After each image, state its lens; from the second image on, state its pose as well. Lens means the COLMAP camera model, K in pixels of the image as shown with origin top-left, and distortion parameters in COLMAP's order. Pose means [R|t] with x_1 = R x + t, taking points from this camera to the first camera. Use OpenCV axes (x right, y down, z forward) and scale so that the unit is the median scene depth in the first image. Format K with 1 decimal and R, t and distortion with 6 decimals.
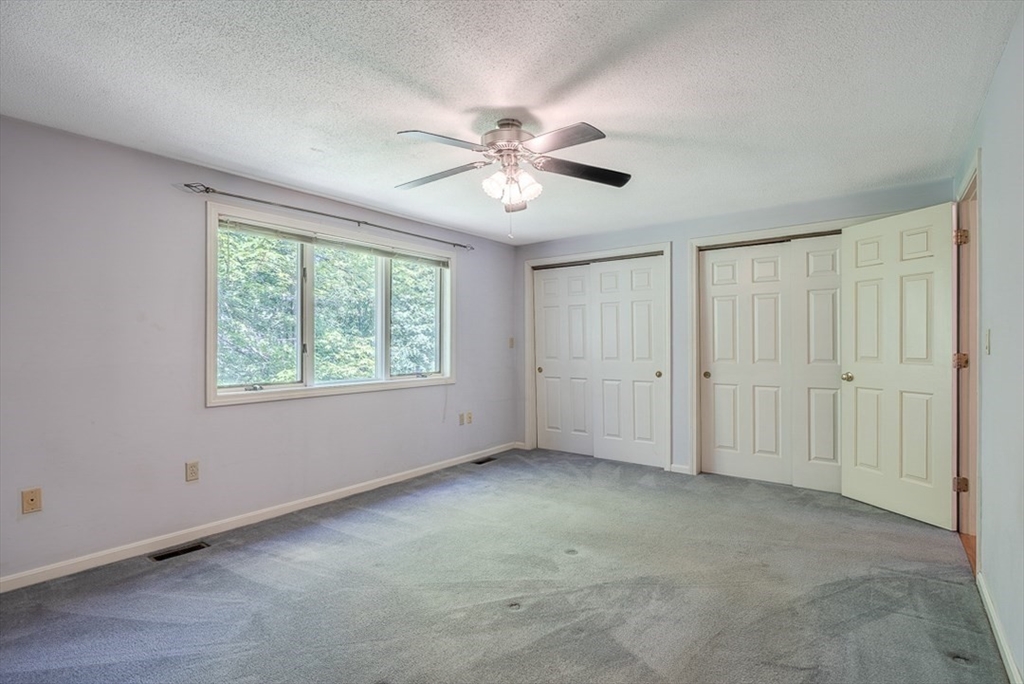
lens RADIAL K [[496.6, 0, 512.0], [0, 496.6, 342.0], [0, 0, 1]] dist [-0.004466, 0.000210]
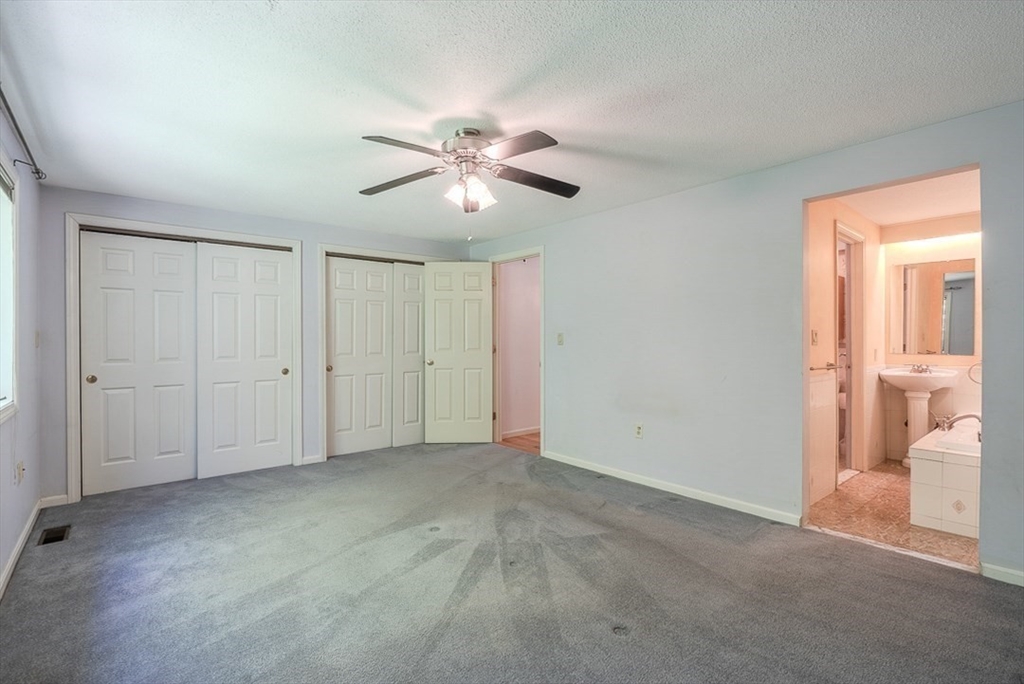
lens RADIAL K [[468.7, 0, 498.3], [0, 468.7, 342.2], [0, 0, 1]] dist [-0.009336, -0.000025]
pose [[0.239866, -0.003974, 0.970798, -0.562108], [-0.000820, 0.999990, 0.004296, 0.002993], [-0.970806, -0.001827, 0.239861, 0.405840]]
